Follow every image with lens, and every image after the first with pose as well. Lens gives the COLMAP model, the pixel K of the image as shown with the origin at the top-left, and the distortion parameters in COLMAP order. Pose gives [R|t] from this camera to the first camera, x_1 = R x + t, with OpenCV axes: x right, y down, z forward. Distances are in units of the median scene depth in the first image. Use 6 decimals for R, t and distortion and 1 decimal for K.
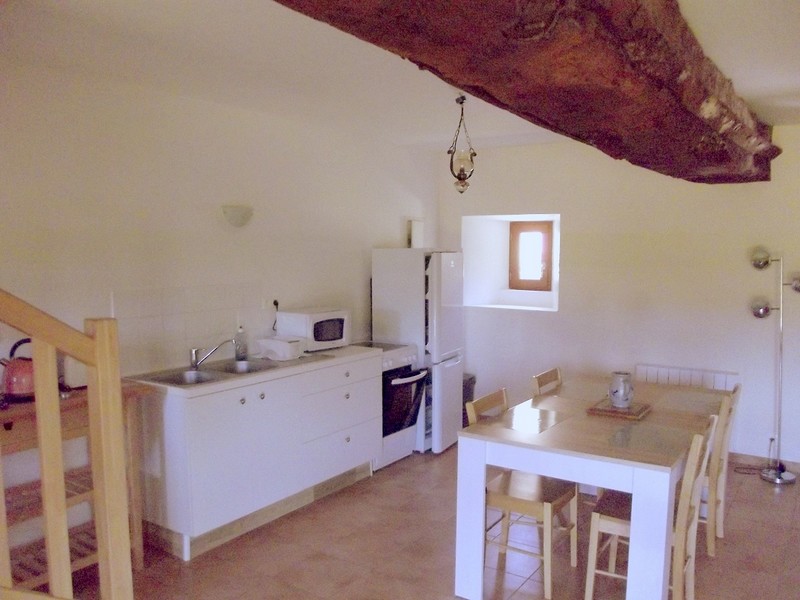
lens RADIAL K [[677.1, 0, 399.9], [0, 677.1, 326.1], [0, 0, 1]] dist [-0.046336, 0.008999]
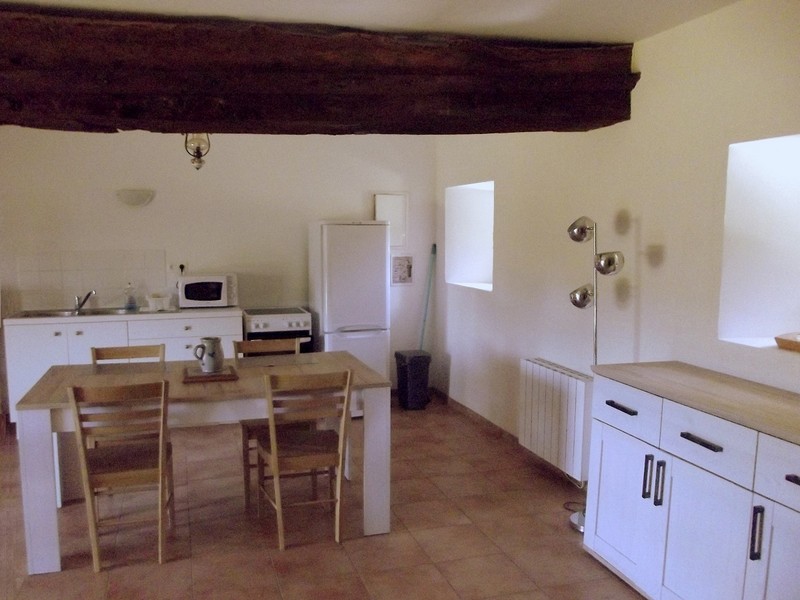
lens RADIAL K [[677.1, 0, 399.9], [0, 677.1, 326.1], [0, 0, 1]] dist [-0.046336, 0.008999]
pose [[0.782293, 0.082143, -0.617470, 0.870340], [-0.063227, 0.996619, 0.052478, -0.016846], [0.619693, -0.002013, 0.784842, 0.283747]]
